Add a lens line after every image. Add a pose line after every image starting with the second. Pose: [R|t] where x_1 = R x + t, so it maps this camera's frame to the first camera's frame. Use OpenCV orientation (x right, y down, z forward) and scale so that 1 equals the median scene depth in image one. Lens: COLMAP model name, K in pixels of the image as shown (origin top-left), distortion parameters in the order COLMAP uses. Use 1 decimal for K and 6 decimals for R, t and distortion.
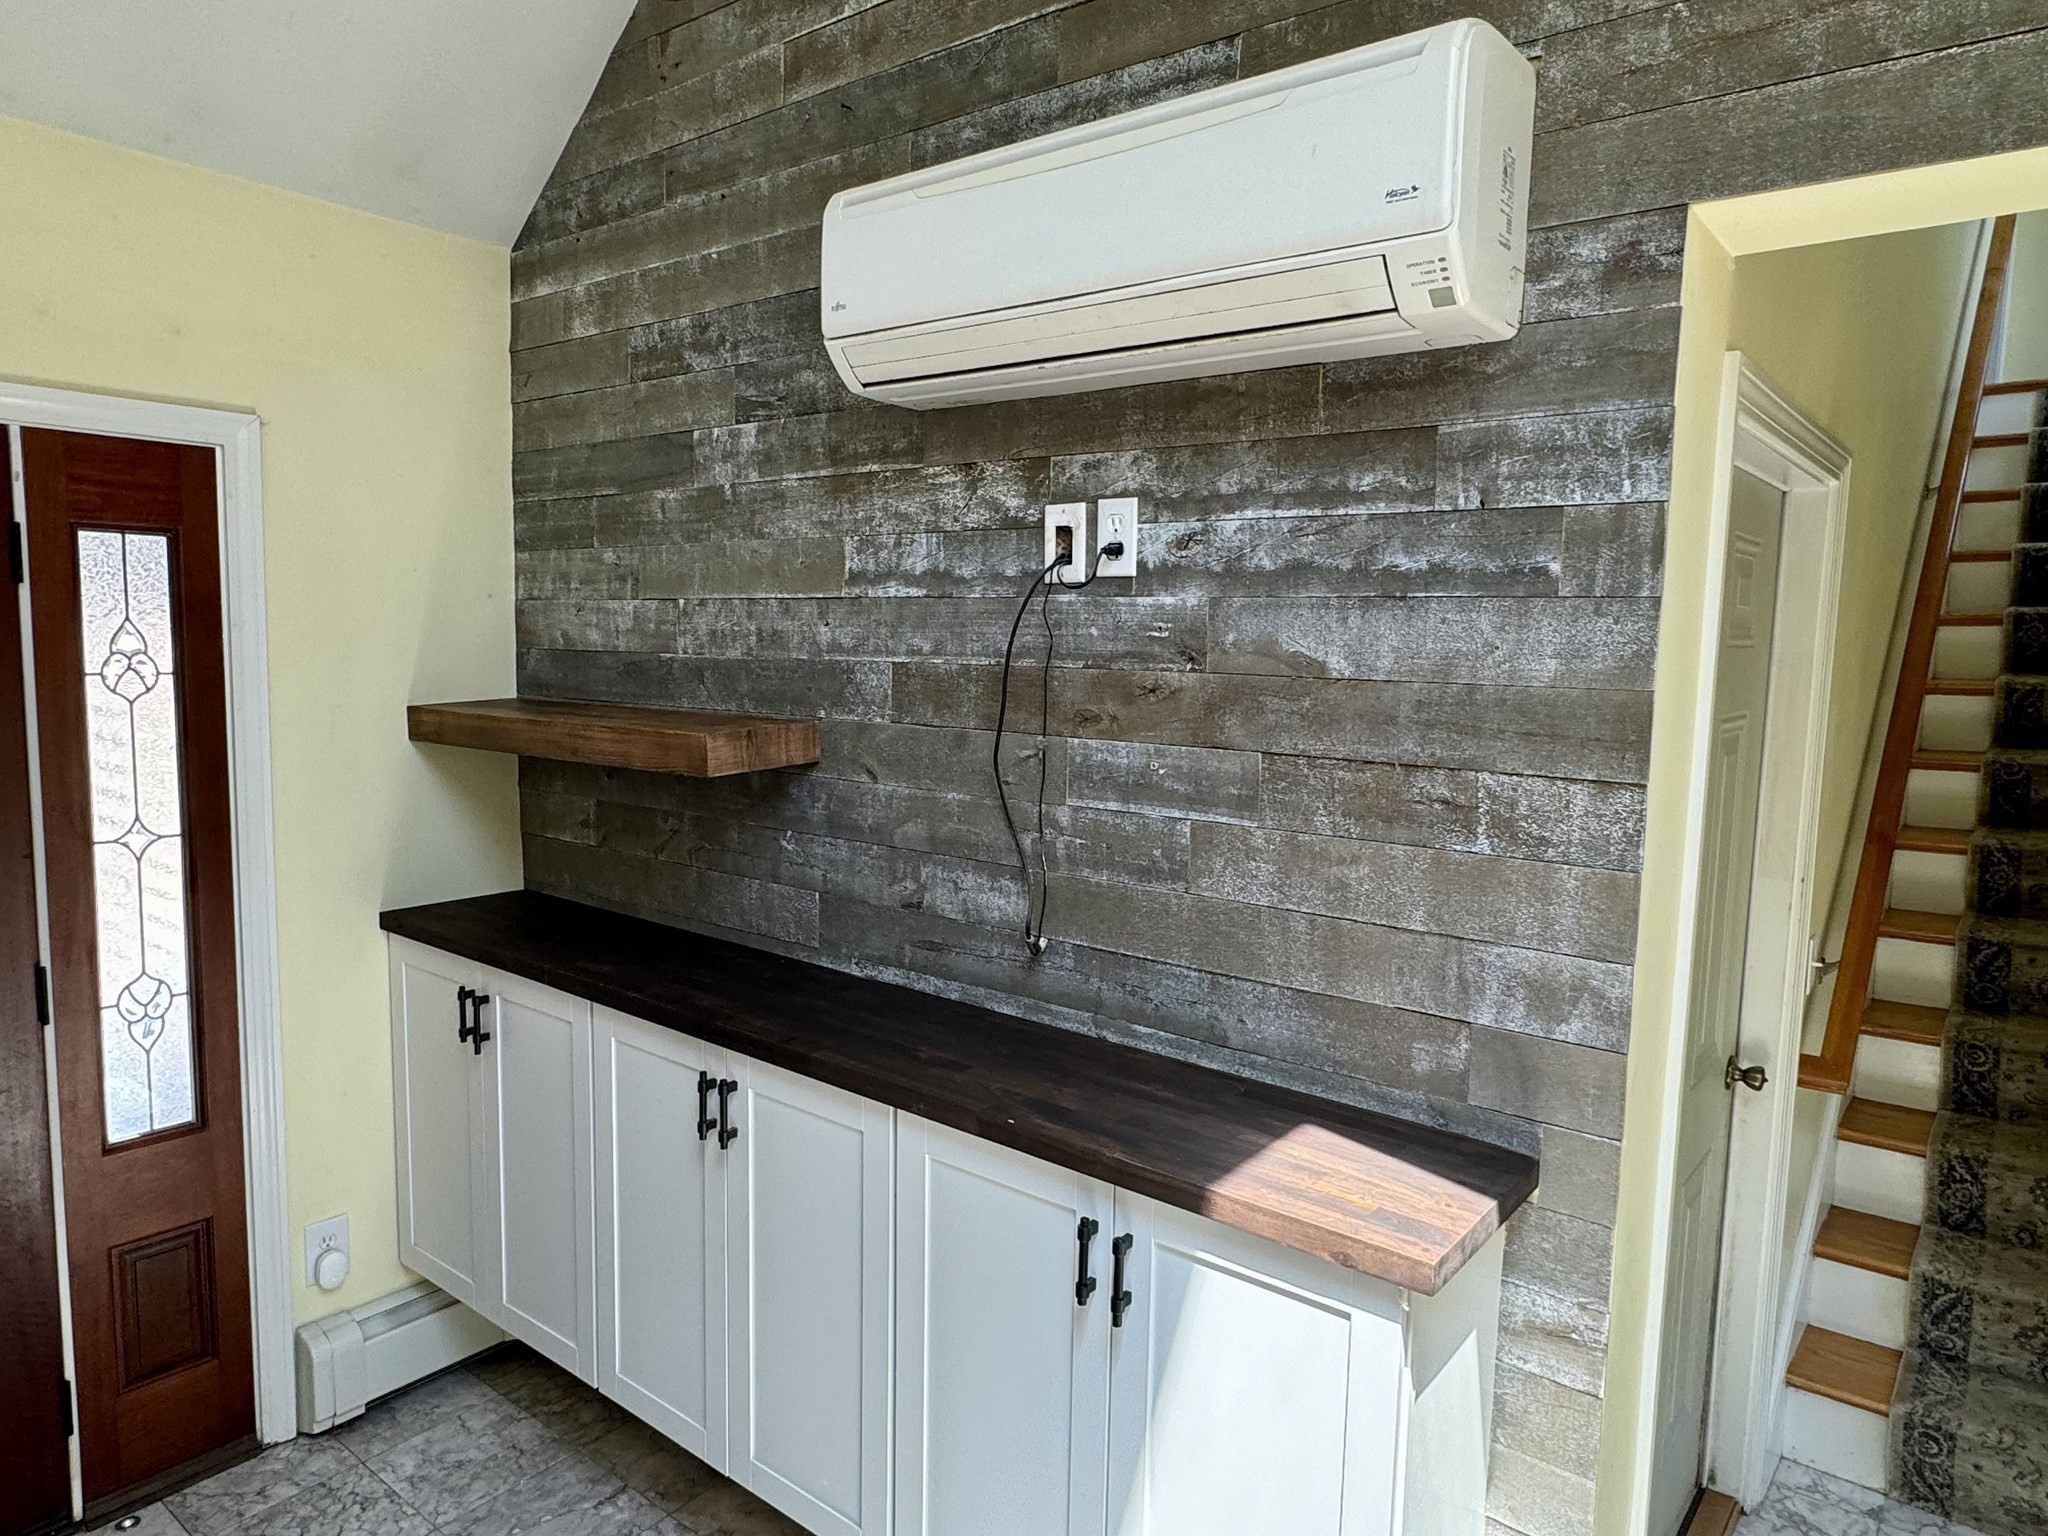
lens RADIAL K [[1297.4, 0, 1024.0], [0, 1297.4, 768.0], [0, 0, 1]] dist [-0.003497, -0.001934]
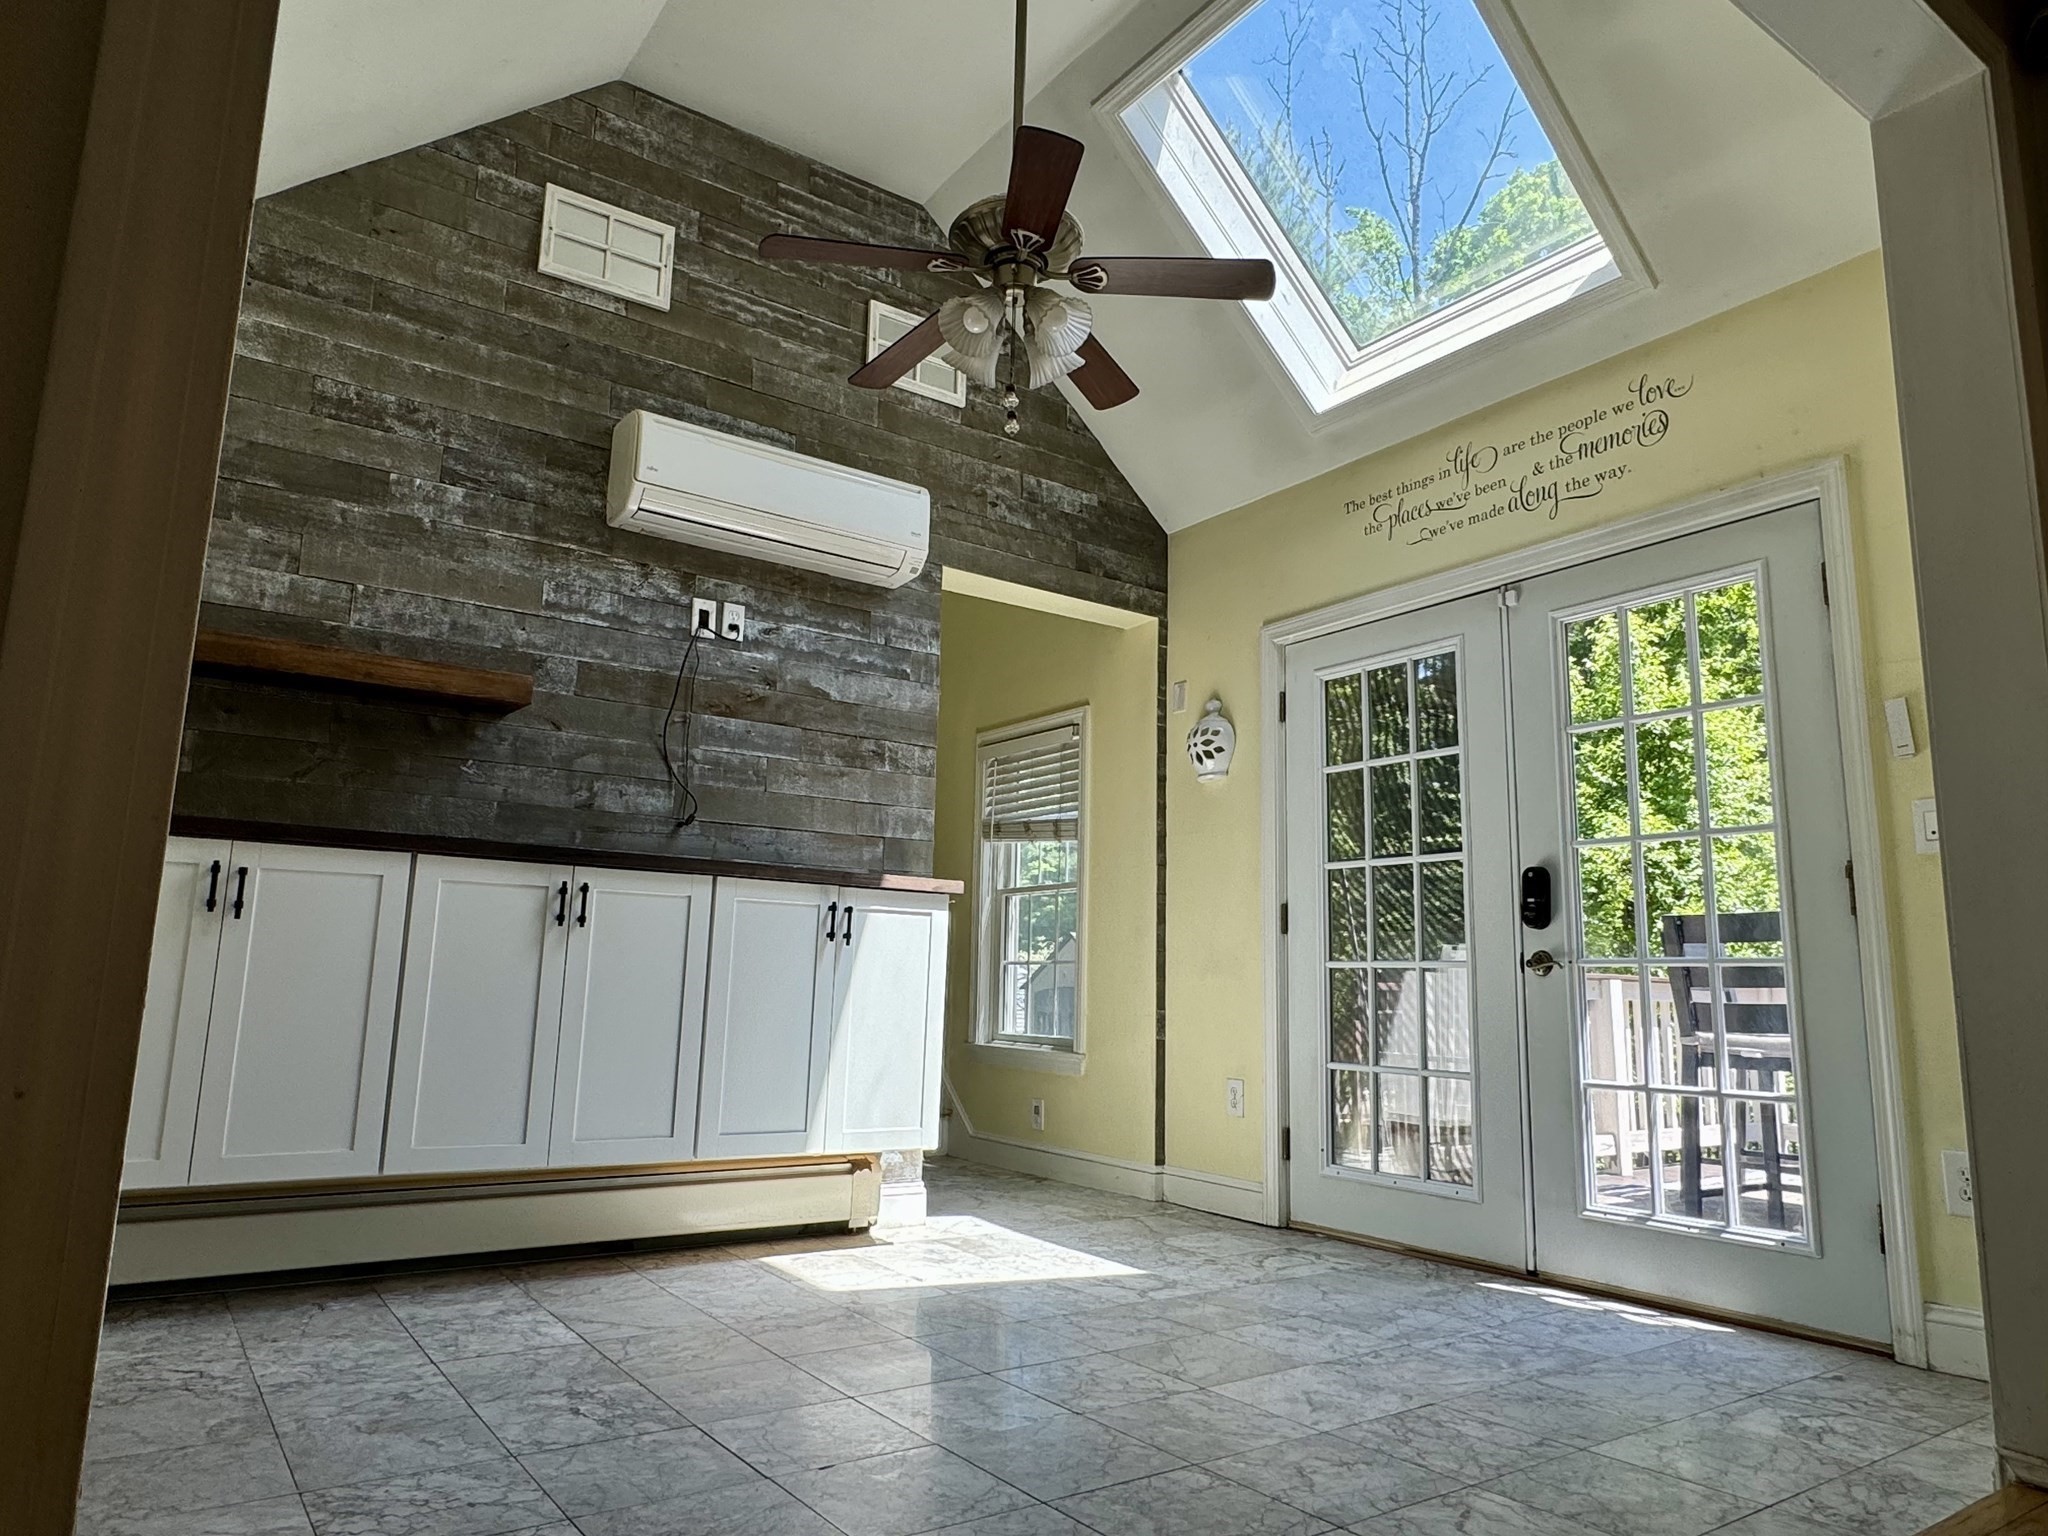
lens RADIAL K [[1297.4, 0, 1024.0], [0, 1297.4, 768.0], [0, 0, 1]] dist [-0.003497, -0.001934]
pose [[0.276495, 0.147870, 0.949571, -1.602663], [0.086629, 0.980234, -0.177870, 0.426310], [-0.957103, 0.131440, 0.258220, 0.039622]]
